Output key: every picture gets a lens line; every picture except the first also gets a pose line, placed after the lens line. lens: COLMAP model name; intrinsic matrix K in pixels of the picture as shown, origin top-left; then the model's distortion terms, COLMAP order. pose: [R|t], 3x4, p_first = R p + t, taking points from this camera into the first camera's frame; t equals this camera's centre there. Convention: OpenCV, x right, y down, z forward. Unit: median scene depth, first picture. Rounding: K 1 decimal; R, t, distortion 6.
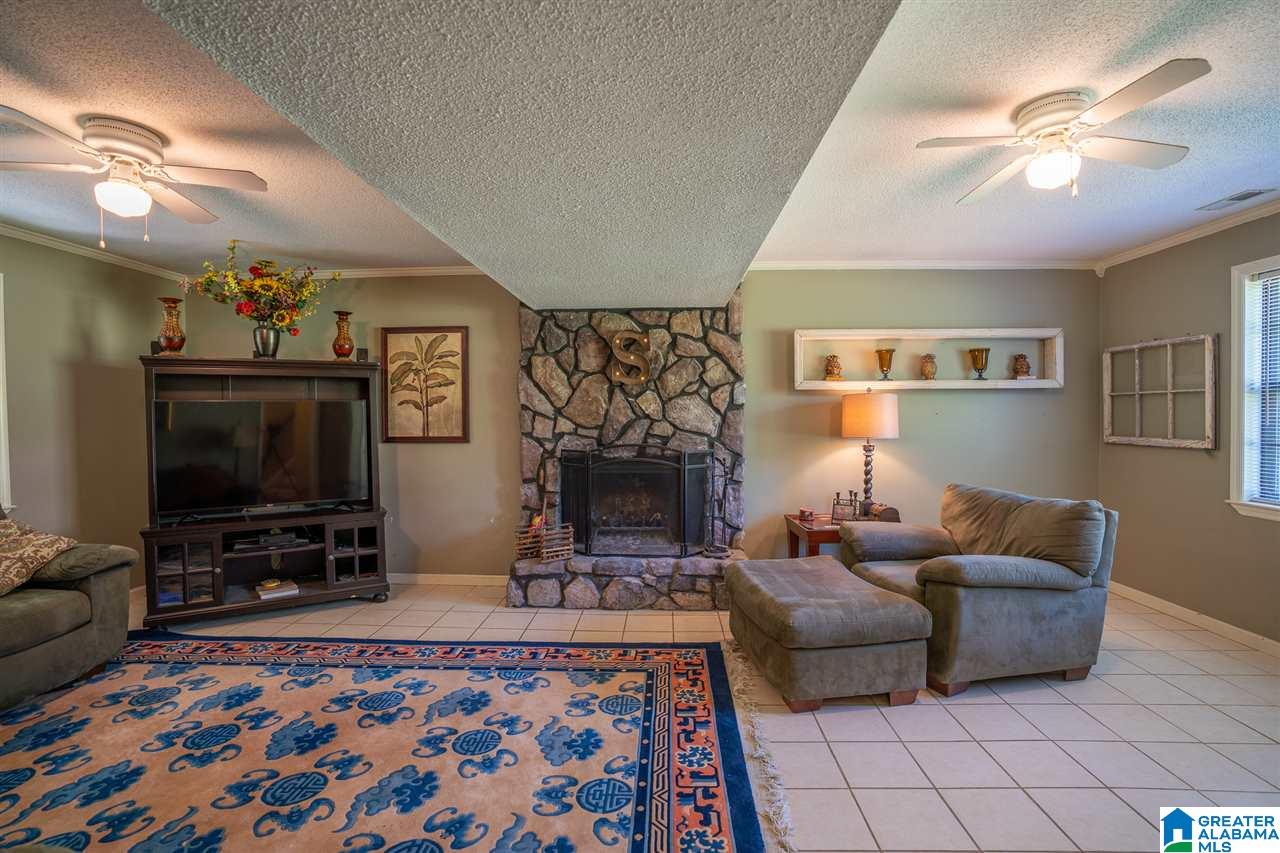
lens RADIAL K [[590.4, 0, 639.7], [0, 590.4, 424.2], [0, 0, 1]] dist [-0.048909, 0.009503]
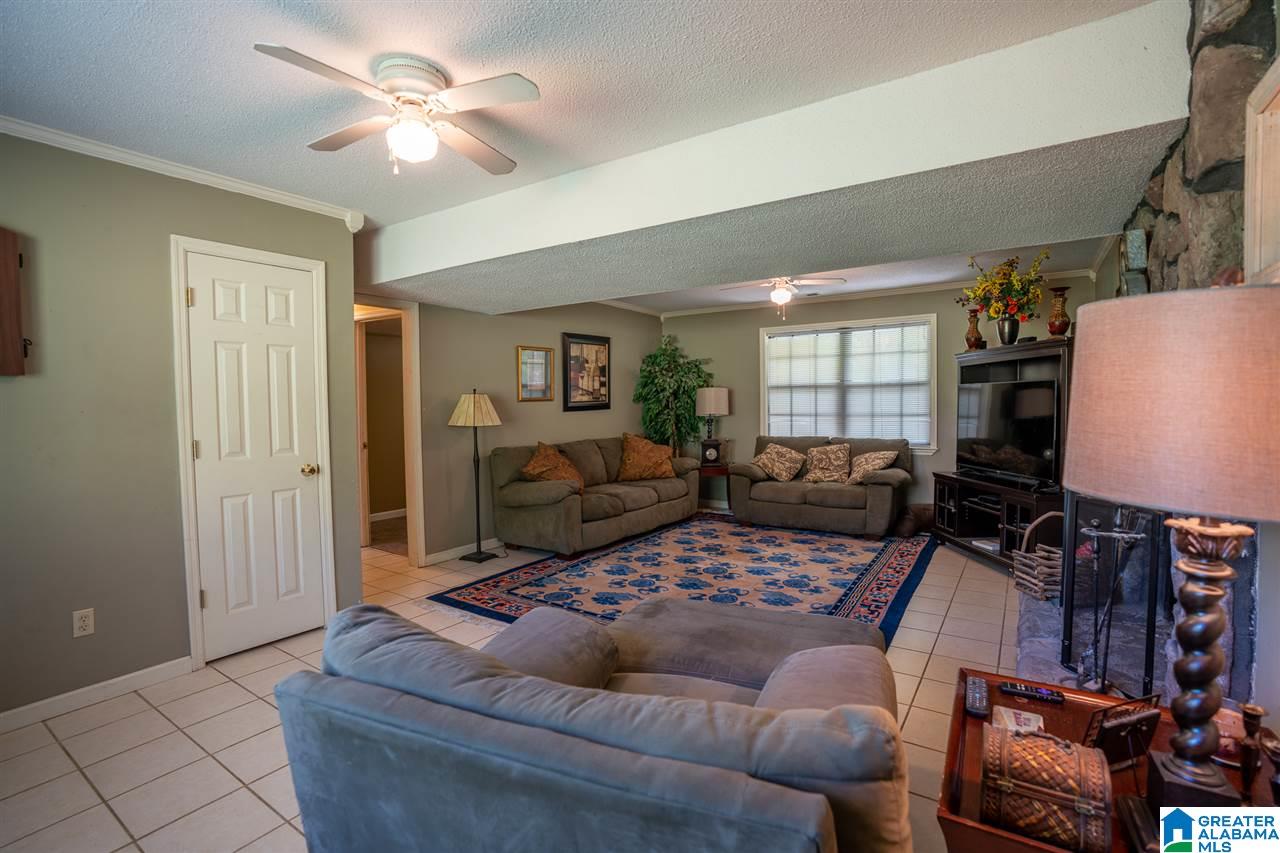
lens RADIAL K [[590.4, 0, 641.3], [0, 590.4, 428.1], [0, 0, 1]] dist [-0.048909, 0.009503]
pose [[-0.523239, 0.047828, -0.850843, 0.973742], [-0.001538, 0.998369, 0.057067, -0.018257], [0.852184, 0.031169, -0.522312, 1.318816]]
